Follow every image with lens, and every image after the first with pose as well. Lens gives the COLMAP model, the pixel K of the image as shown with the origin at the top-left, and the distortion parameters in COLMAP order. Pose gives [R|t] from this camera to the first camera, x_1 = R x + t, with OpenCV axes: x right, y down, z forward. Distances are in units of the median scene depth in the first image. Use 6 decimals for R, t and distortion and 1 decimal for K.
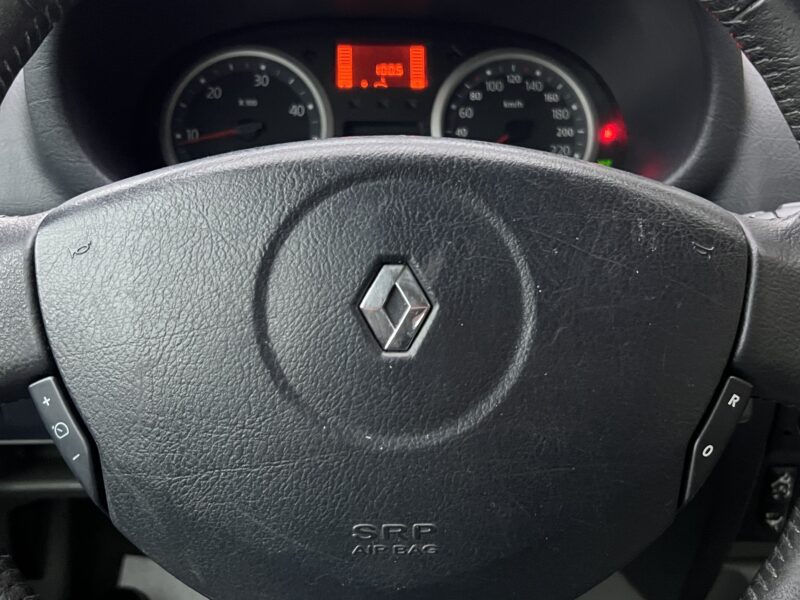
lens RADIAL K [[855.4, 0, 400.0], [0, 855.4, 300.0], [0, 0, 1]] dist [0.015011, -0.002806]
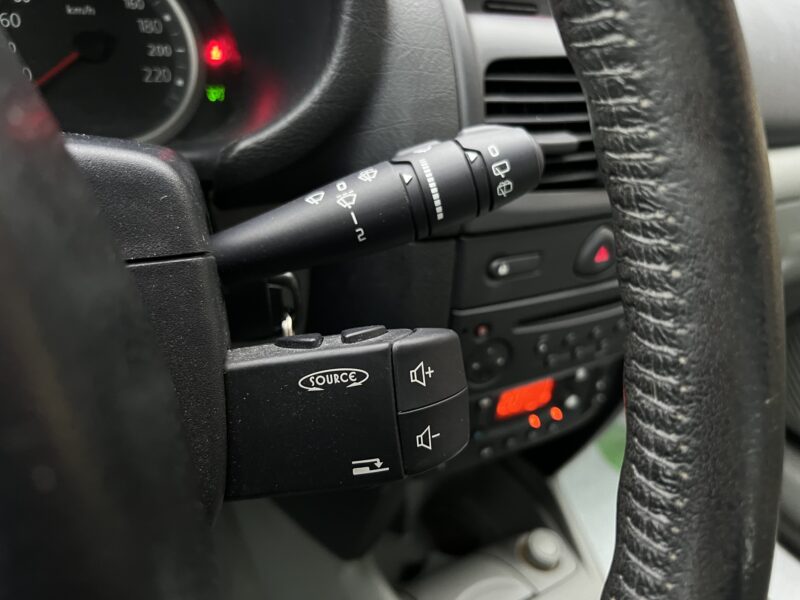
lens RADIAL K [[629.5, 0, 400.0], [0, 629.5, 300.0], [0, 0, 1]] dist [0.056942, -0.094589]
pose [[0.880779, -0.152531, 0.448288, 0.111209], [0.096310, 0.984616, 0.145792, -0.043133], [-0.463630, -0.085236, 0.881920, 0.446263]]
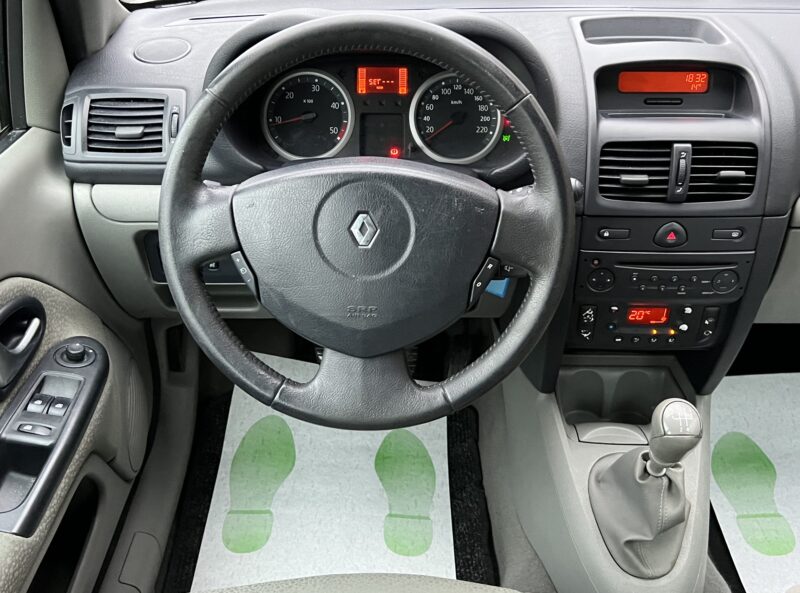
lens RADIAL K [[835.1, 0, 397.0], [0, 835.1, 298.0], [0, 0, 1]] dist [0.138116, -0.401820]
pose [[0.997715, 0.024707, -0.062887, 0.155918], [-0.015415, 0.989433, 0.144172, -0.092364], [0.065785, -0.142873, 0.987552, -0.953366]]
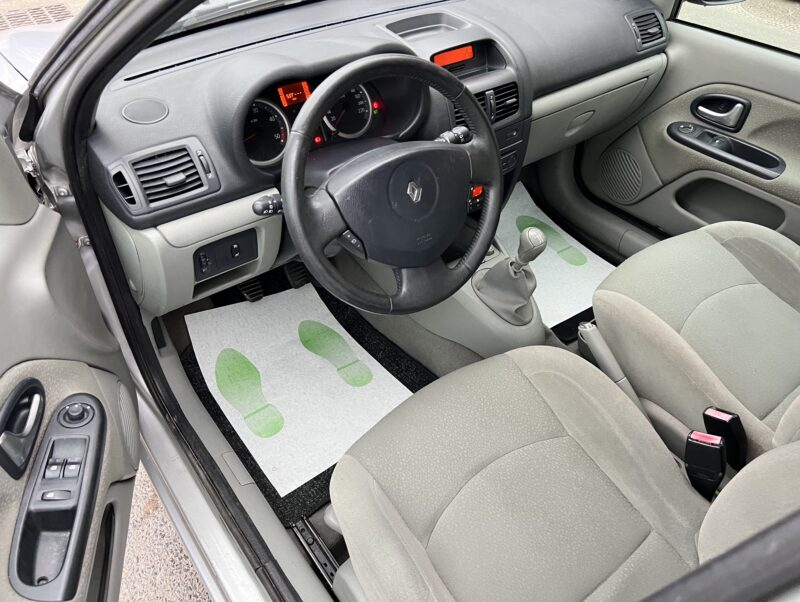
lens RADIAL K [[603.0, 0, 393.4], [0, 603.0, 303.5], [0, 0, 1]] dist [0.060322, -0.075353]
pose [[0.829117, -0.370930, 0.418302, -0.936392], [0.219393, 0.904055, 0.366812, -0.367907], [-0.514230, -0.212358, 0.830946, -0.981164]]
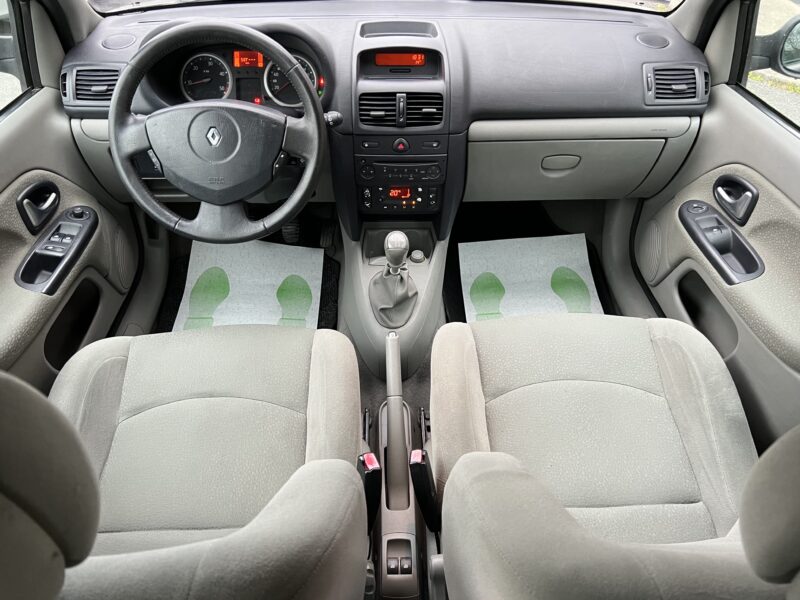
lens RADIAL K [[603.0, 0, 393.4], [0, 603.0, 302.5], [0, 0, 1]] dist [0.060322, -0.075353]
pose [[0.999630, 0.012465, -0.024187, 0.688948], [-0.005792, 0.966008, 0.258448, 0.012546], [0.026586, -0.258212, 0.965722, -1.640840]]
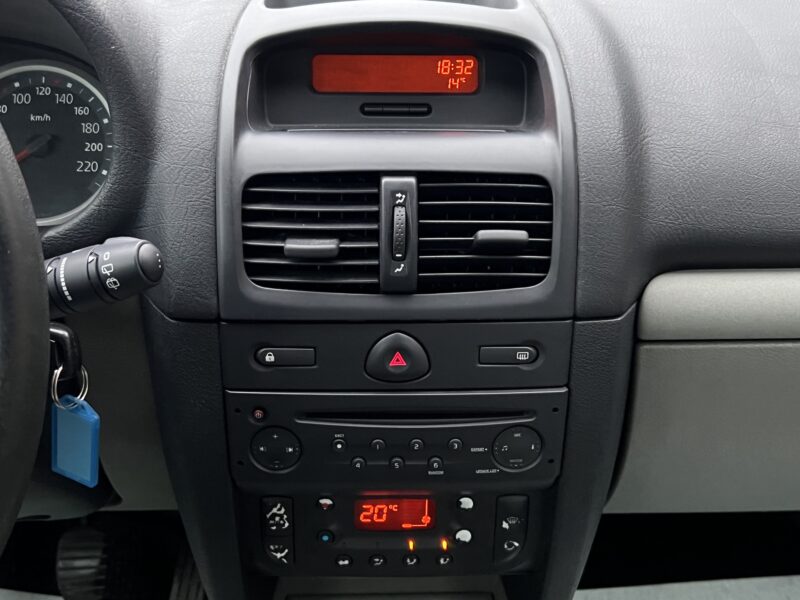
lens RADIAL K [[983.2, 0, 400.0], [0, 983.2, 300.0], [0, 0, 1]] dist [0.190156, -0.641433]
pose [[0.999809, 0.007364, -0.018105, 0.672794], [-0.007284, 0.999963, 0.004502, -0.039054], [0.018138, -0.004370, 0.999826, -0.133397]]
